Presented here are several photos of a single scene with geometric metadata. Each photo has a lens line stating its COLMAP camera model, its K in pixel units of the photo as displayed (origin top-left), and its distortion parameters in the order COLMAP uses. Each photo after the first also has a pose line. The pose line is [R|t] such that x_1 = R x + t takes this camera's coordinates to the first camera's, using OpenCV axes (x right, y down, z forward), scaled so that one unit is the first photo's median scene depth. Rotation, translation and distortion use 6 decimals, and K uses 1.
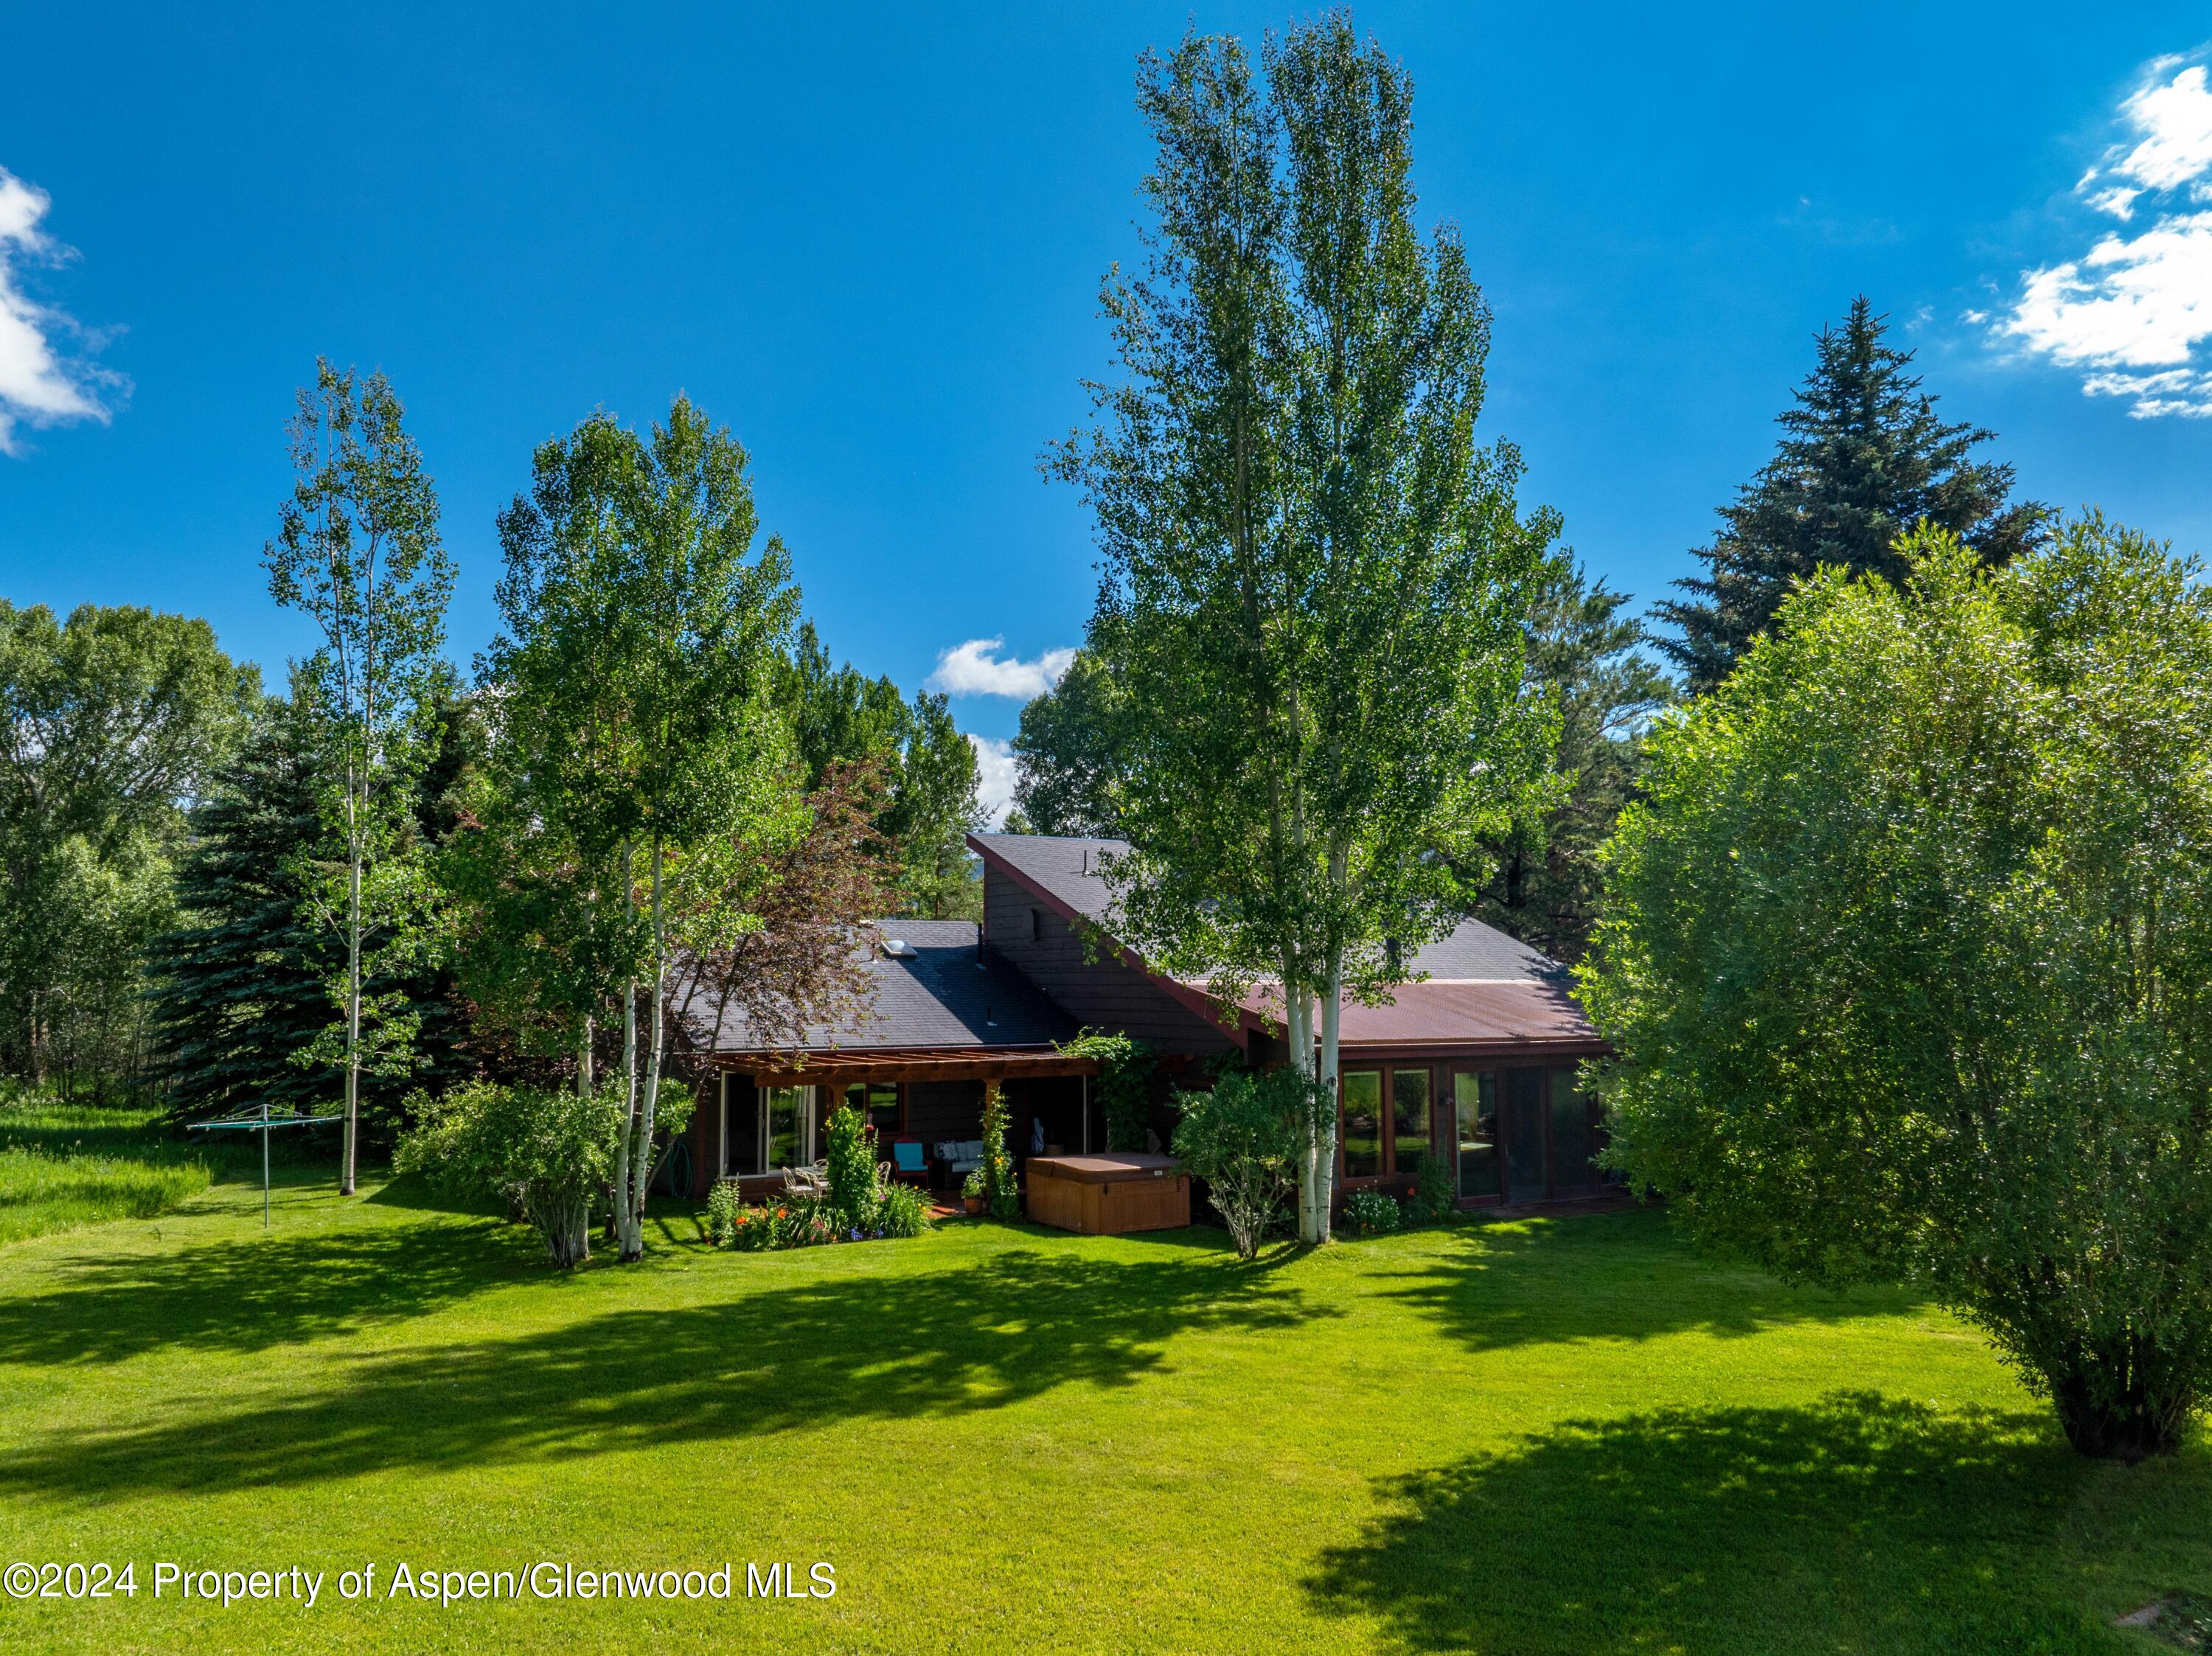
lens RADIAL K [[1590.6, 0, 1106.0], [0, 1590.6, 828.0], [0, 0, 1]] dist [-0.064298, 0.028854]
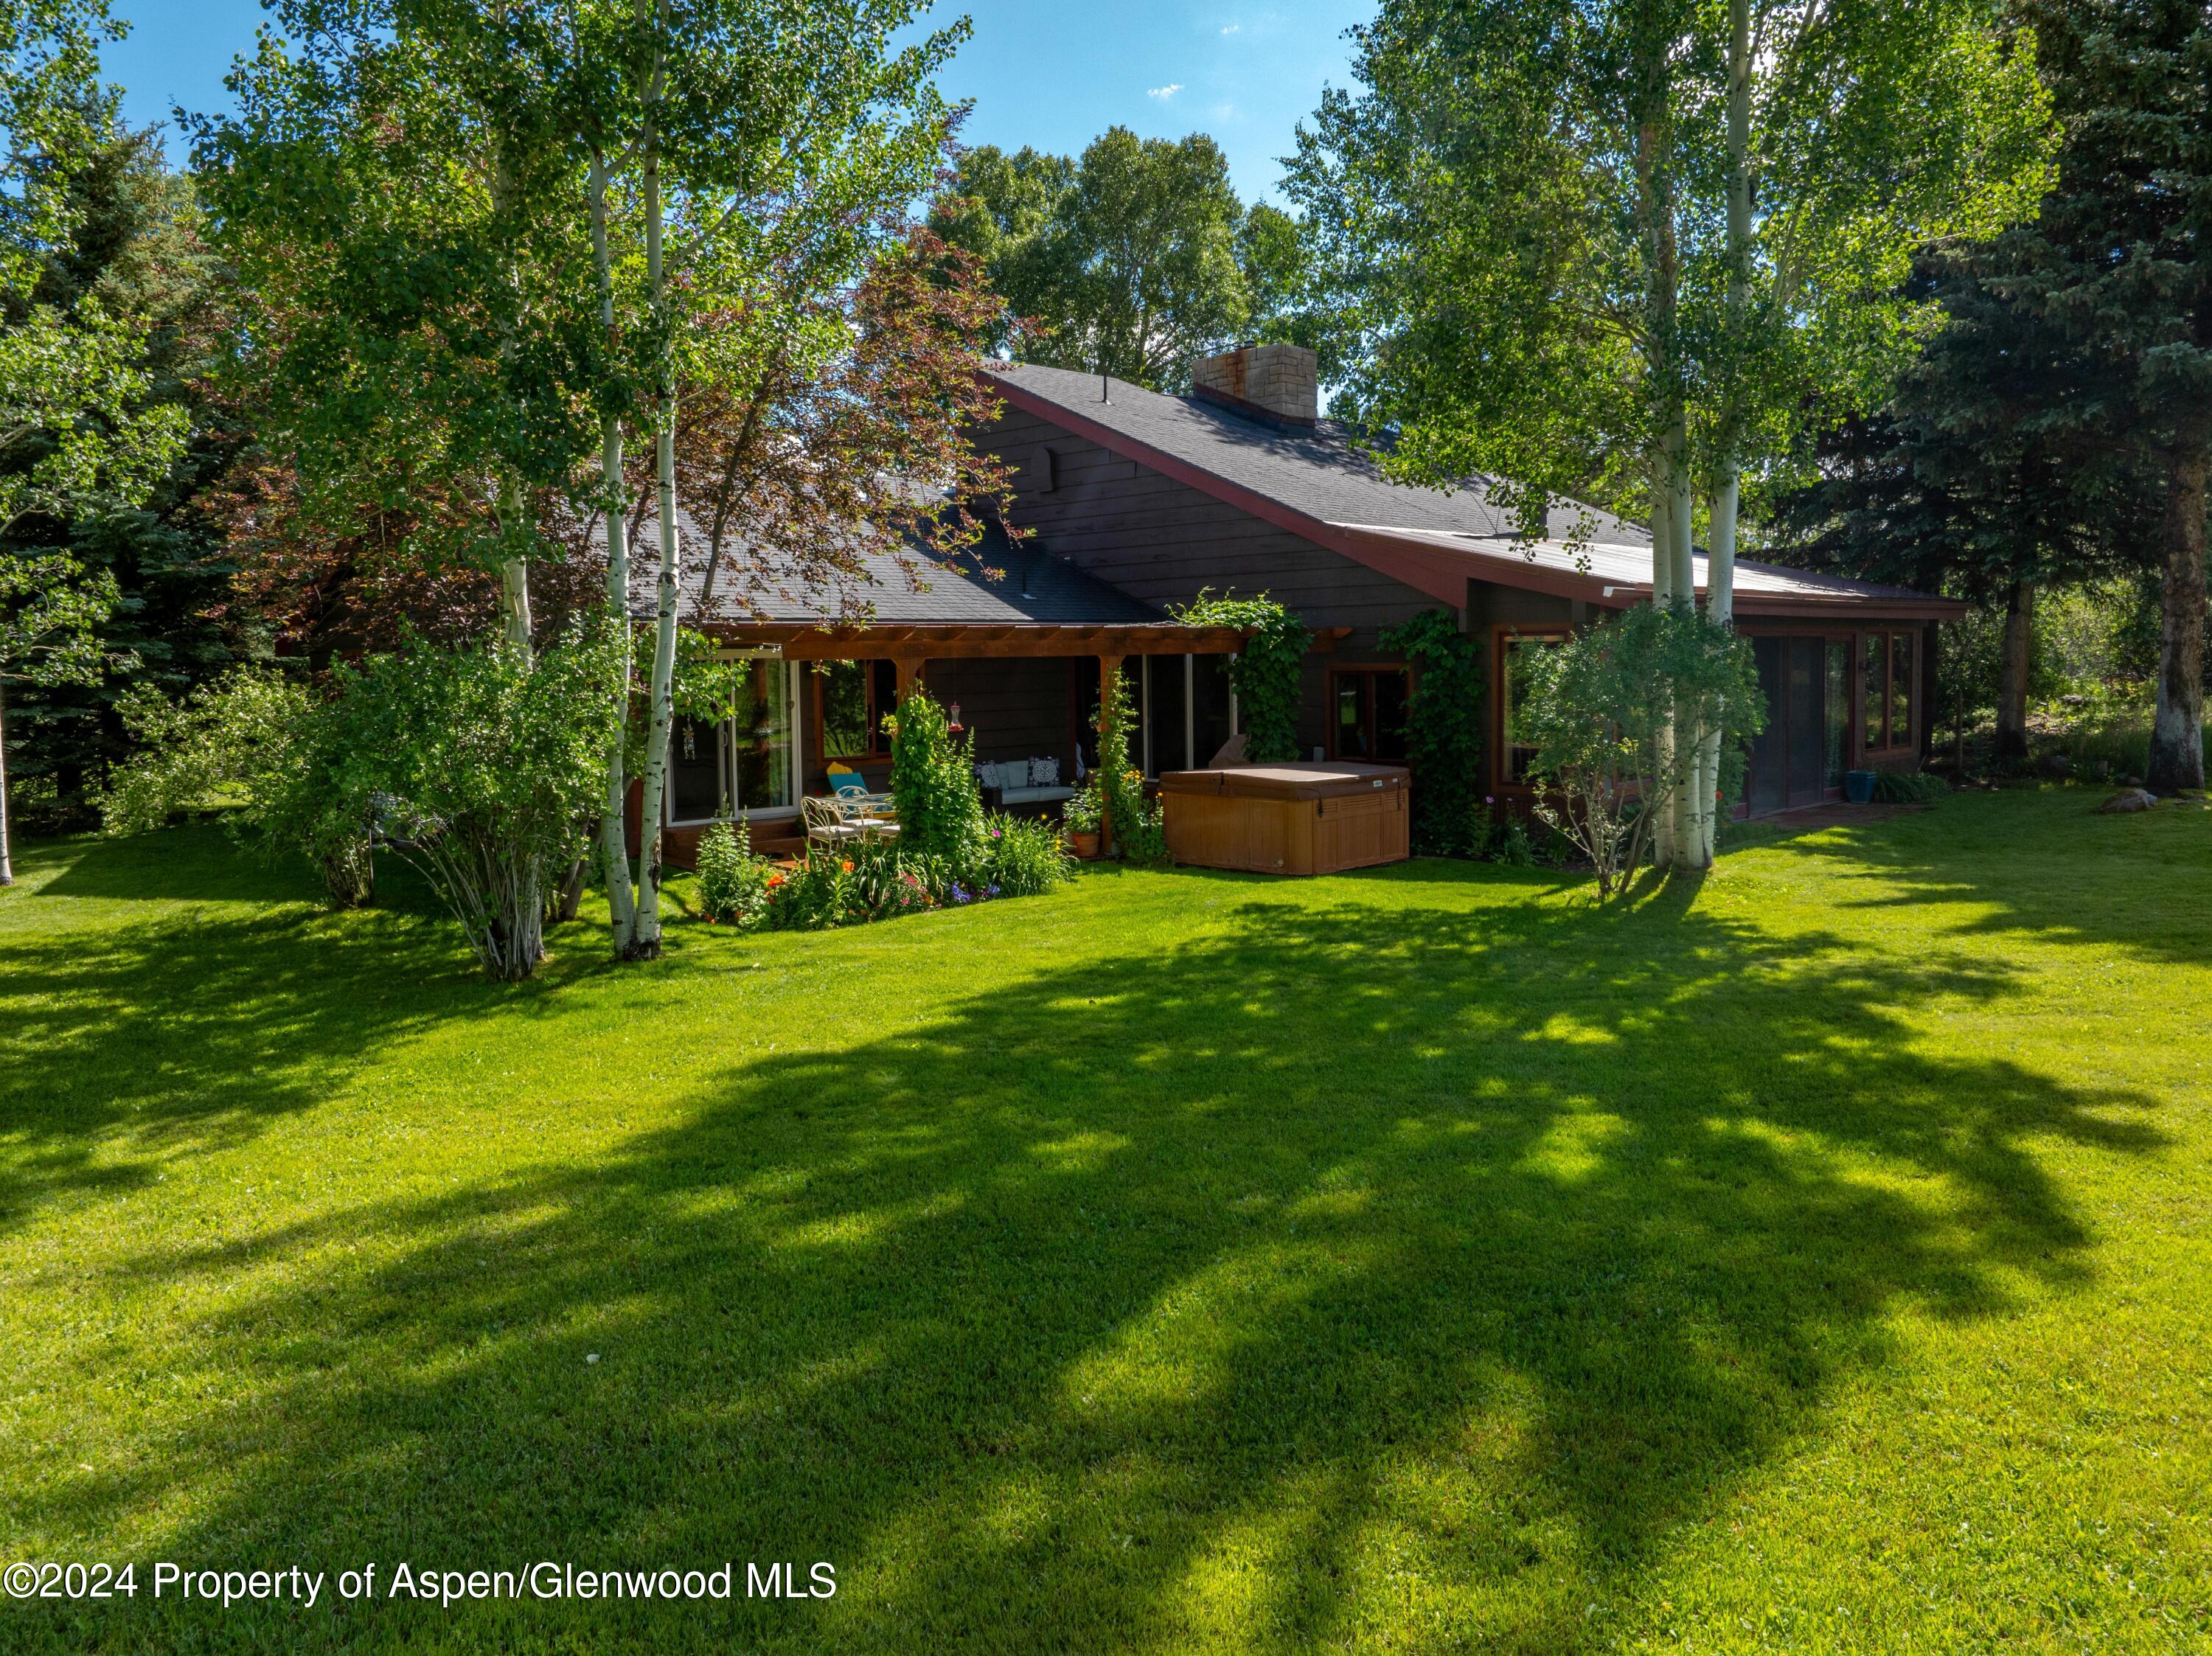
lens RADIAL K [[1551.5, 0, 1160.0], [0, 1551.5, 724.3], [0, 0, 1]] dist [-0.027451, 0.002400]
pose [[0.972385, -0.025738, 0.231960, -0.217410], [-0.006069, 0.990775, 0.135378, 0.106170], [-0.233305, -0.133047, 0.963259, 0.396745]]
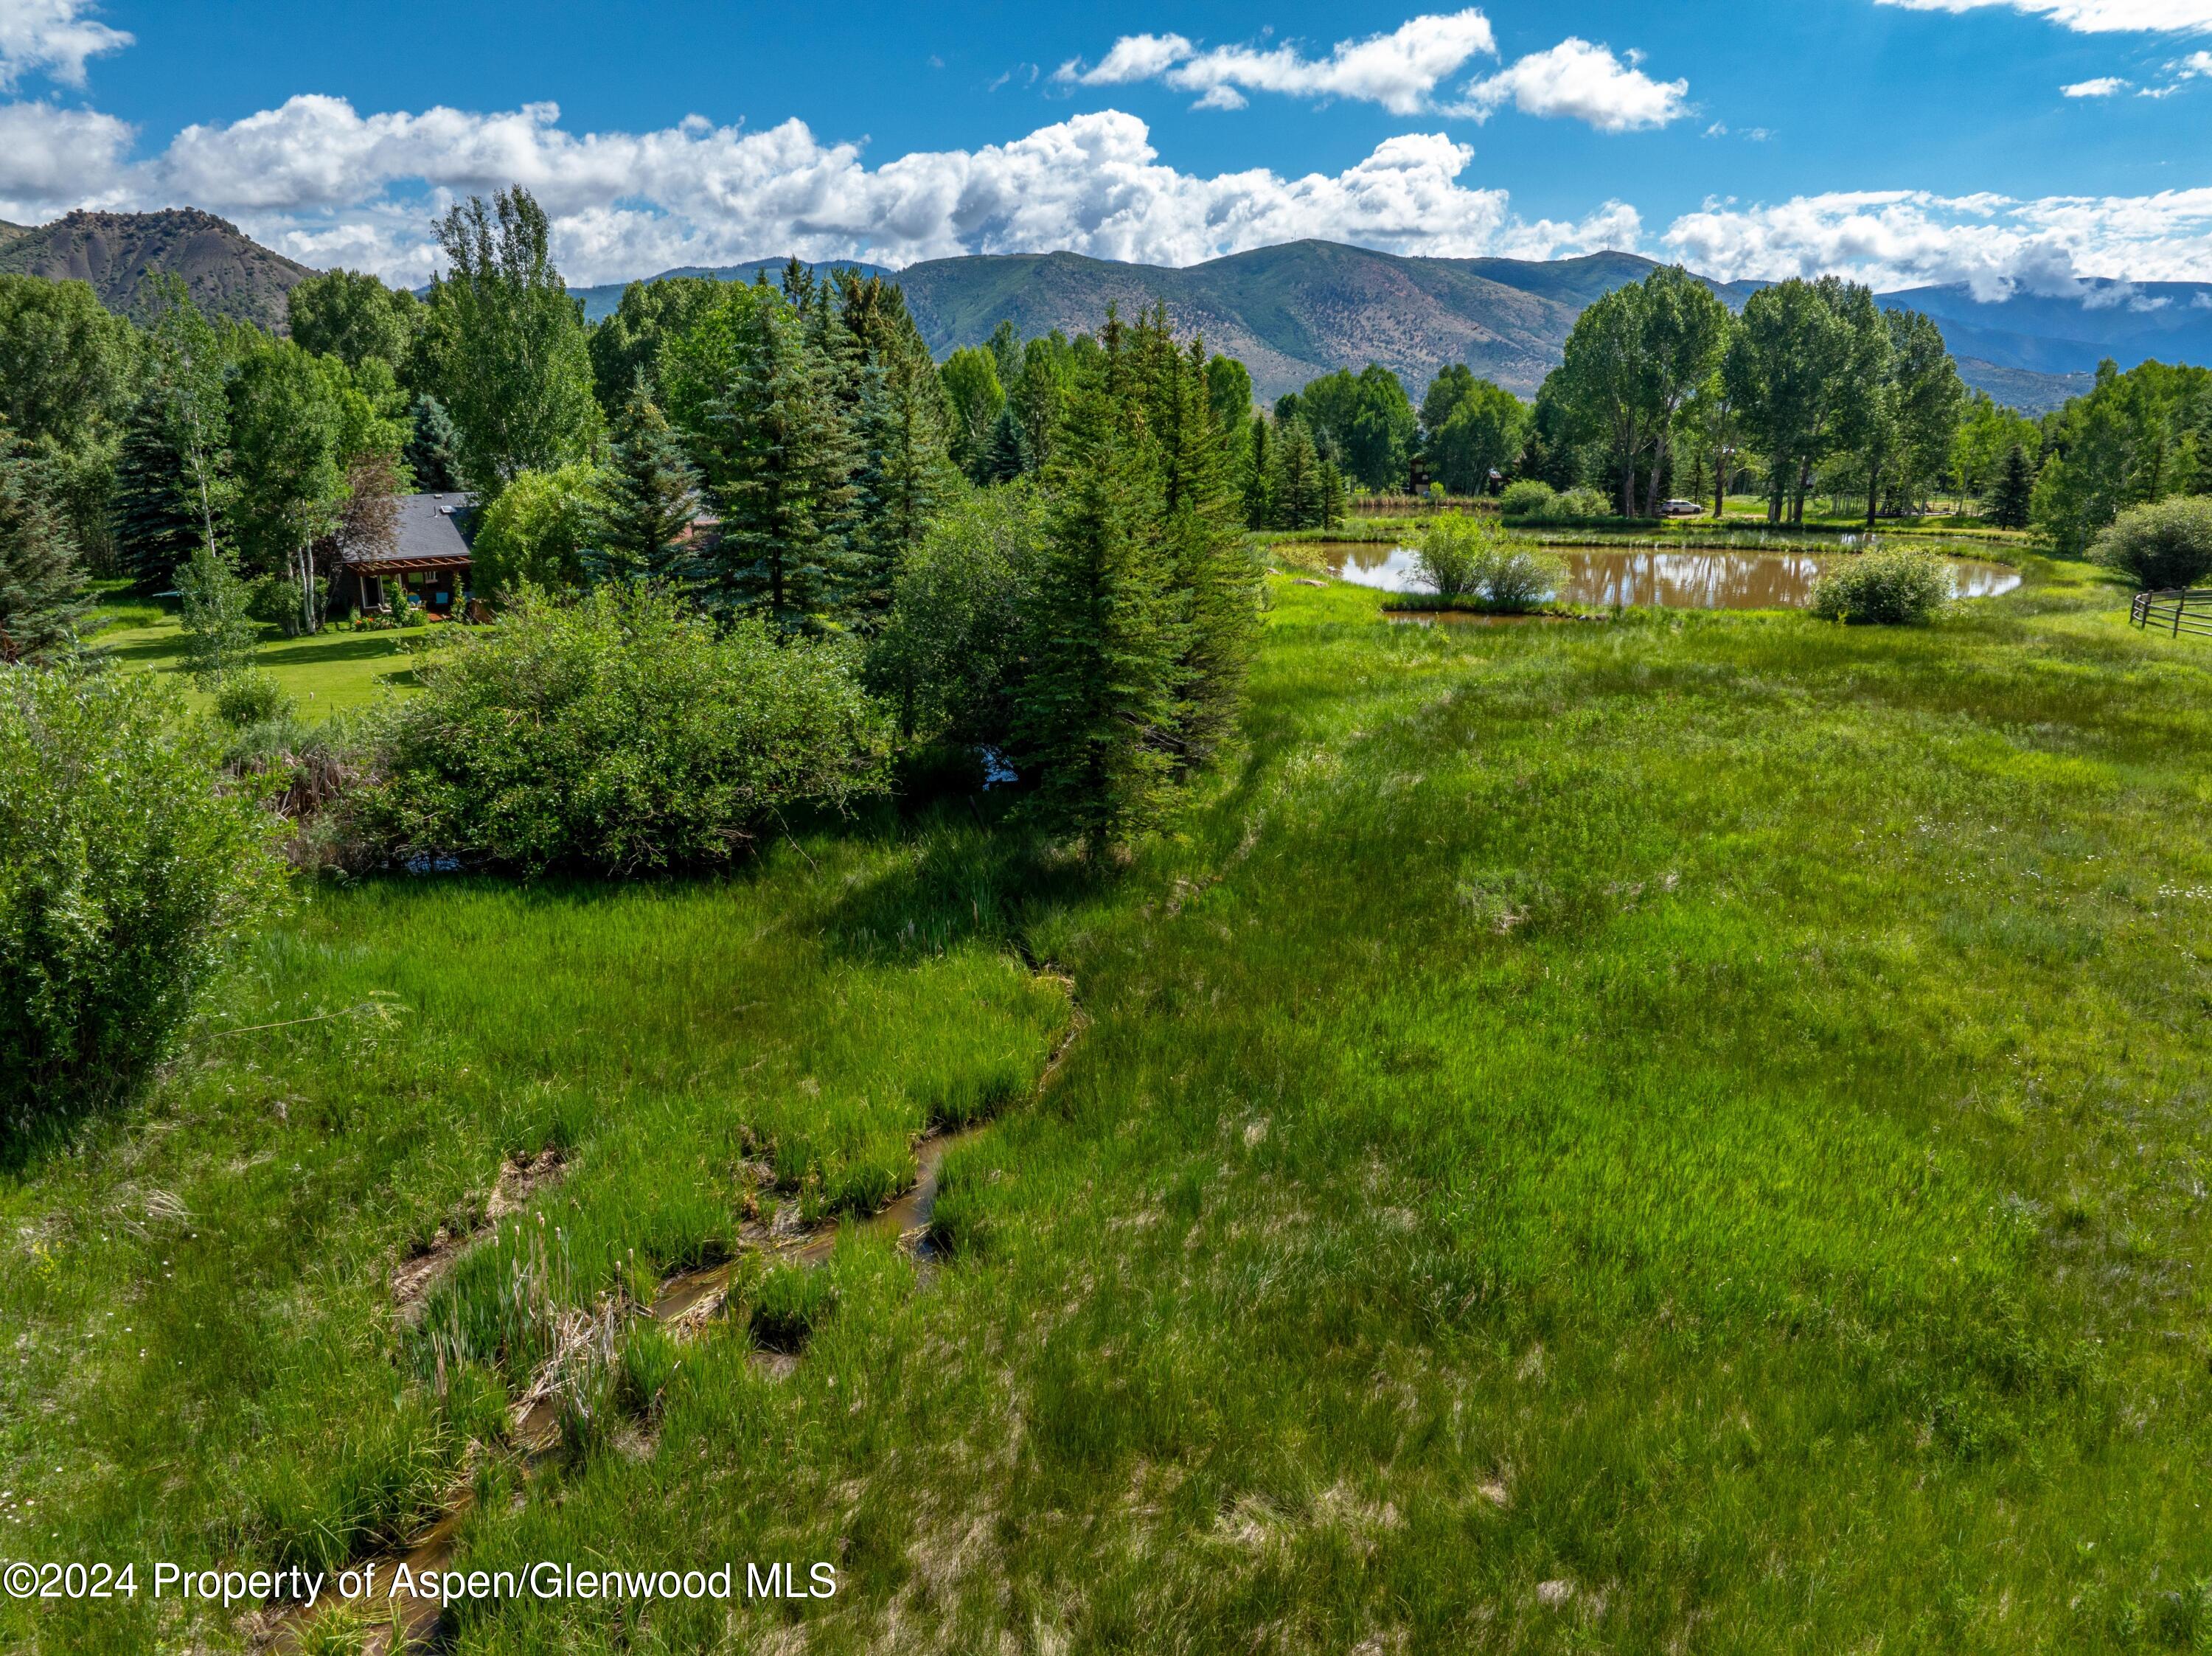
lens RADIAL K [[1590.6, 0, 1106.0], [0, 1590.6, 828.0], [0, 0, 1]] dist [-0.064298, 0.028854]
pose [[0.998589, -0.012752, 0.051556, 0.950460], [-0.005953, 0.937754, 0.347250, -0.389975], [-0.052775, -0.347067, 0.936354, -1.831056]]
